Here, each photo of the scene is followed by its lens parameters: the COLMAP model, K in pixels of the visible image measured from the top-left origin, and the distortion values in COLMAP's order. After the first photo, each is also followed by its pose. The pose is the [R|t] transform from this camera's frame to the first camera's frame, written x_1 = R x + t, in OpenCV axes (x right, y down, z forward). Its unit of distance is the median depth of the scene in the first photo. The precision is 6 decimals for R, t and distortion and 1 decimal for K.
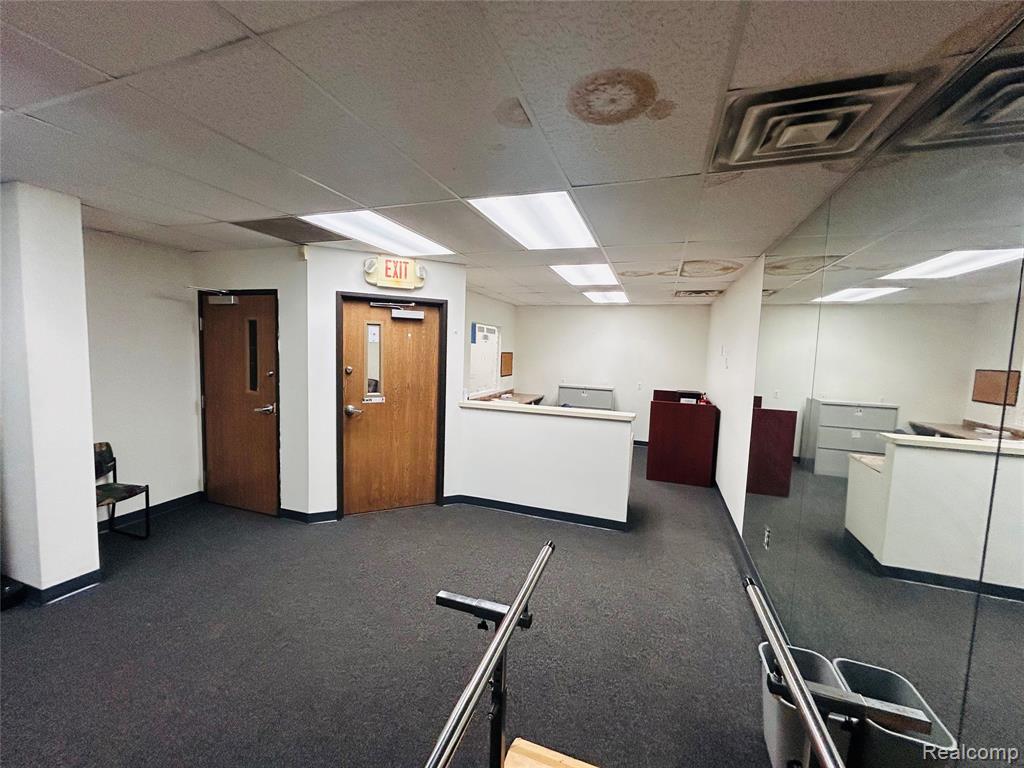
lens RADIAL K [[413.4, 0, 513.6], [0, 413.4, 385.0], [0, 0, 1]] dist [0.001042, 0.000434]
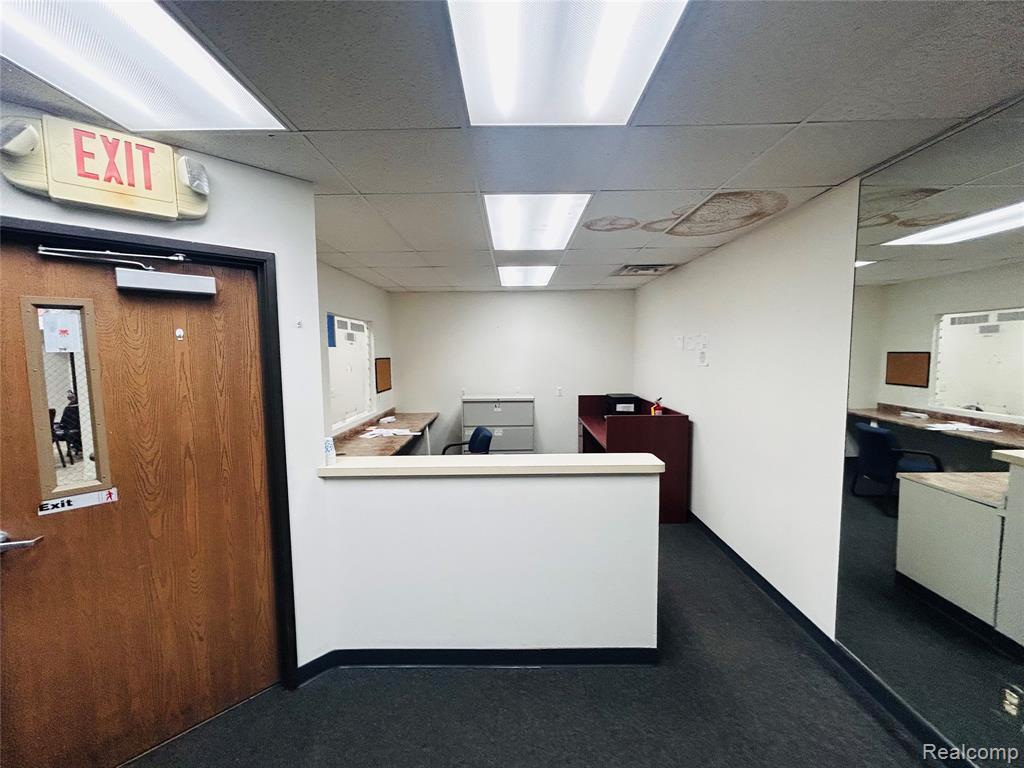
lens RADIAL K [[413.4, 0, 510.8], [0, 413.4, 385.4], [0, 0, 1]] dist [0.001042, 0.000434]
pose [[0.945119, -0.071419, 0.318826, -0.068692], [0.070701, 0.997402, 0.013841, -0.047945], [-0.318986, 0.009460, 0.947712, 0.482846]]
